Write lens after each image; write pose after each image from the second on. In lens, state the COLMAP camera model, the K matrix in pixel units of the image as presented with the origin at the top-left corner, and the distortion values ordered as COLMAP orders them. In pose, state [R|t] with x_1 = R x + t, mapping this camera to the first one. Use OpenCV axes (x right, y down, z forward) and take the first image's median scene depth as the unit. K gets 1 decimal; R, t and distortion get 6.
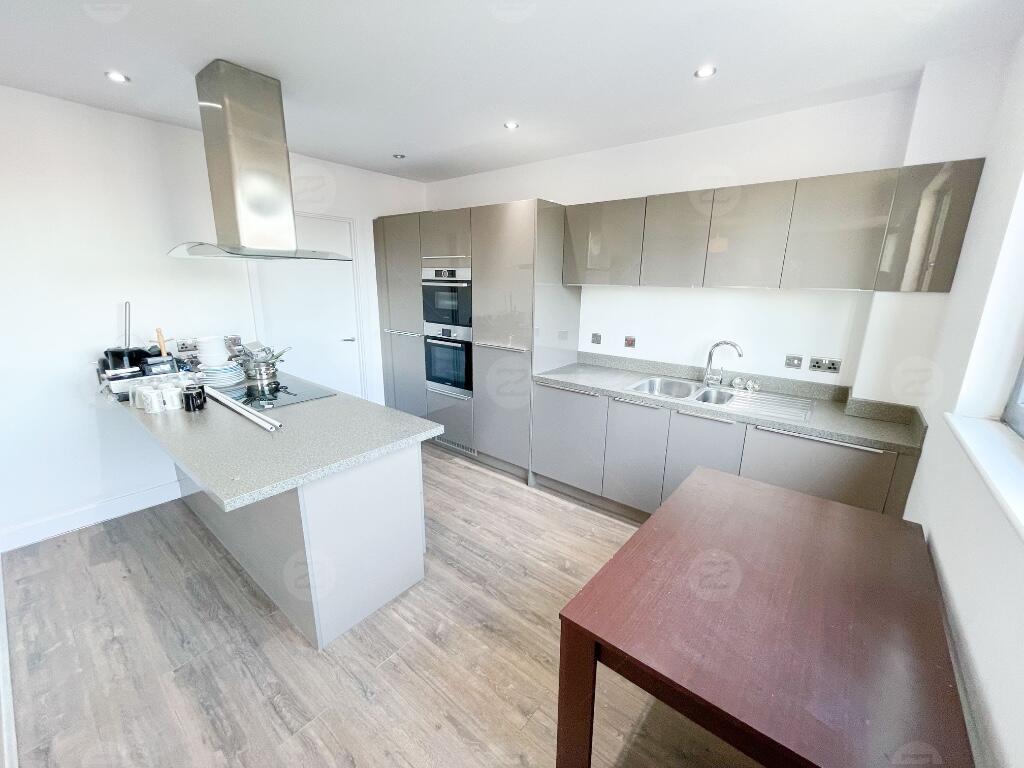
lens RADIAL K [[414.0, 0, 510.2], [0, 414.0, 384.5], [0, 0, 1]] dist [0.001782, -0.000243]
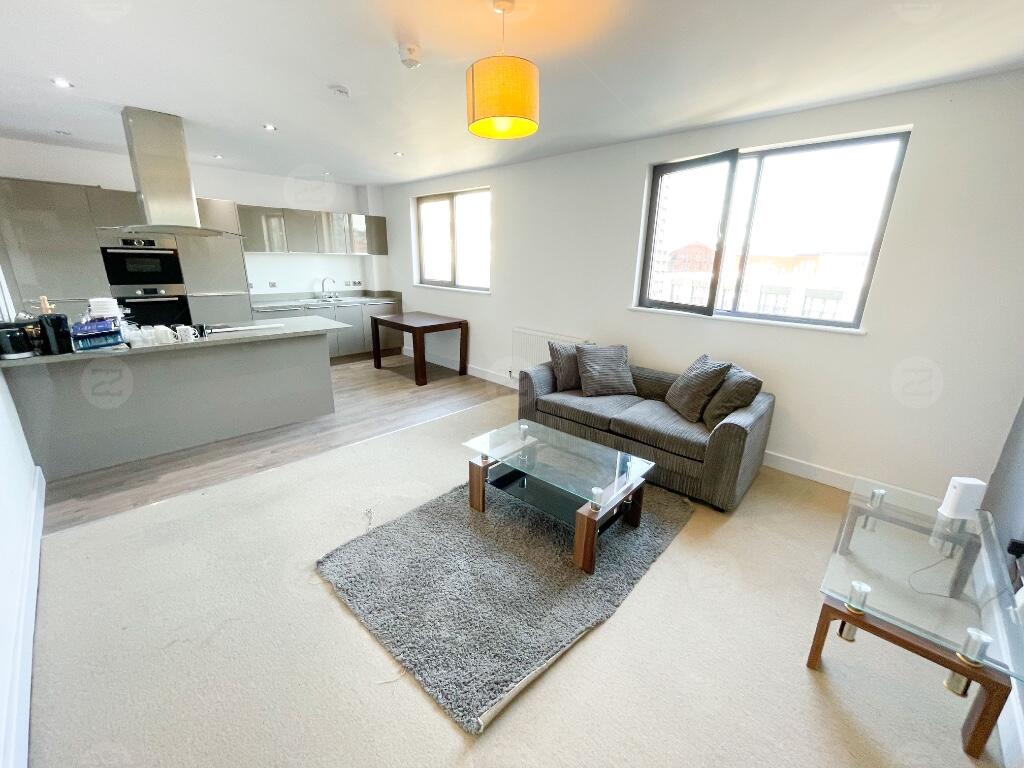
lens RADIAL K [[414.0, 0, 511.5], [0, 414.0, 379.8], [0, 0, 1]] dist [0.001782, -0.000243]
pose [[0.074608, -0.288312, 0.954626, -1.937758], [0.222992, 0.937876, 0.265825, 0.052030], [-0.971961, 0.193042, 0.134264, -0.248111]]
